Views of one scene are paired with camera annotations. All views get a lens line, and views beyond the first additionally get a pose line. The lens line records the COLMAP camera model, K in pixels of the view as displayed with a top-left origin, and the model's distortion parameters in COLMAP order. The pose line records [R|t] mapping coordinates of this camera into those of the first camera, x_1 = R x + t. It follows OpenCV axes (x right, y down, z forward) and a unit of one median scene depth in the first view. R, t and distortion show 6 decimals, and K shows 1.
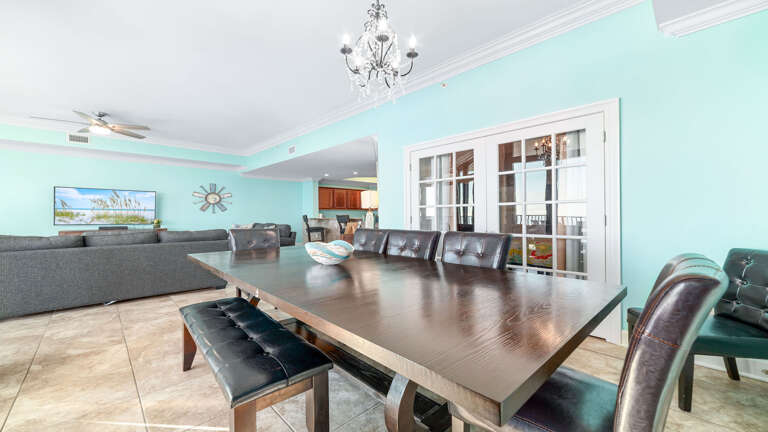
lens RADIAL K [[291.0, 0, 377.6], [0, 291.0, 216.8], [0, 0, 1]] dist [0.000709, 0.000337]
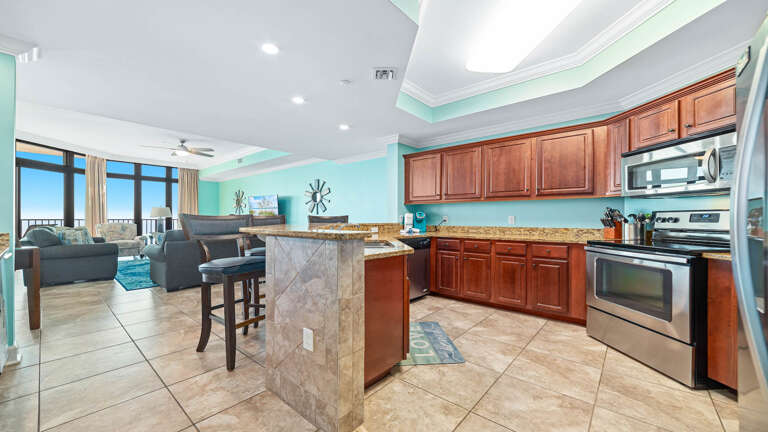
lens RADIAL K [[291.0, 0, 385.2], [0, 291.0, 216.5], [0, 0, 1]] dist [0.000709, 0.000337]
pose [[0.092009, 0.000044, -0.995758, 0.402490], [-0.006121, 0.999981, -0.000522, -0.006807], [0.995739, 0.006143, 0.092008, 1.432110]]
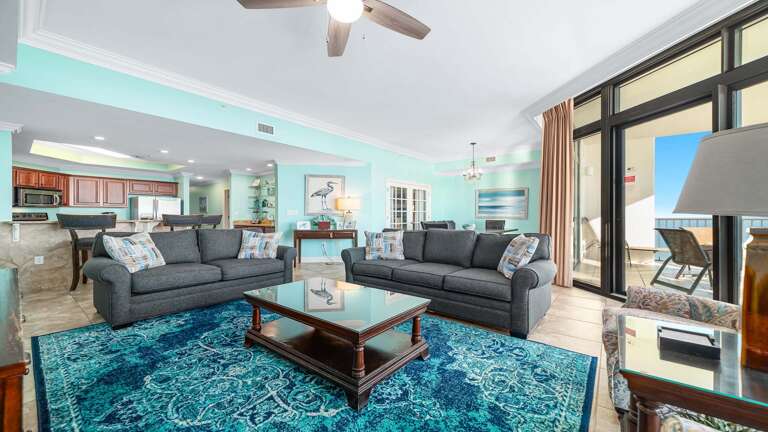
lens RADIAL K [[291.0, 0, 383.9], [0, 291.0, 220.9], [0, 0, 1]] dist [0.000709, 0.000337]
pose [[-0.129699, -0.015158, 0.991438, -1.070261], [0.003367, 0.999871, 0.015727, -0.000344], [-0.991548, 0.005378, -0.129631, 0.779377]]
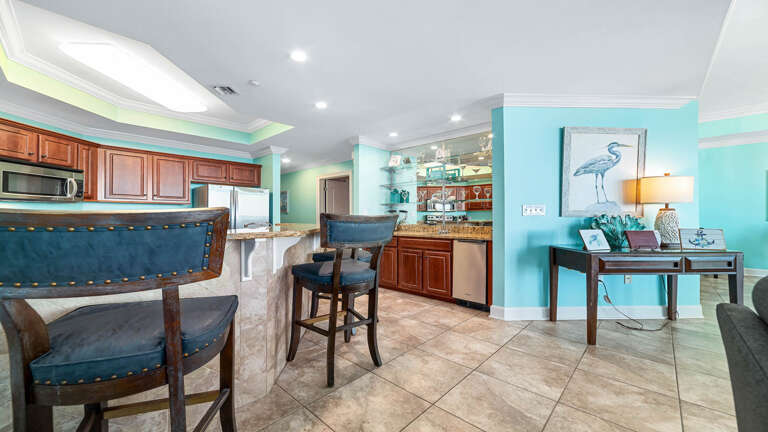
lens RADIAL K [[291.0, 0, 384.3], [0, 291.0, 219.4], [0, 0, 1]] dist [0.000709, 0.000337]
pose [[-0.043830, -0.003492, 0.999033, -0.463352], [0.005274, 0.999979, 0.003726, -0.002234], [-0.999025, 0.005432, -0.043810, 1.237362]]
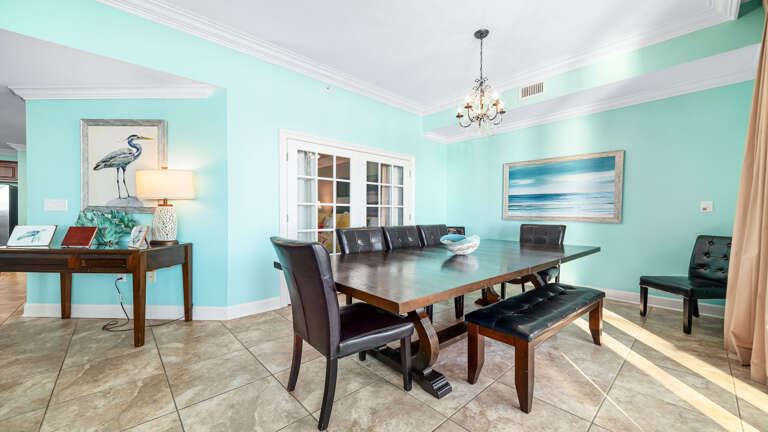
lens RADIAL K [[291.0, 0, 386.0], [0, 291.0, 219.3], [0, 0, 1]] dist [0.000709, 0.000337]
pose [[0.025480, -0.012591, 0.999596, -0.450786], [-0.001717, 0.999919, 0.012639, 0.001211], [-0.999674, -0.002039, 0.025456, 0.424081]]
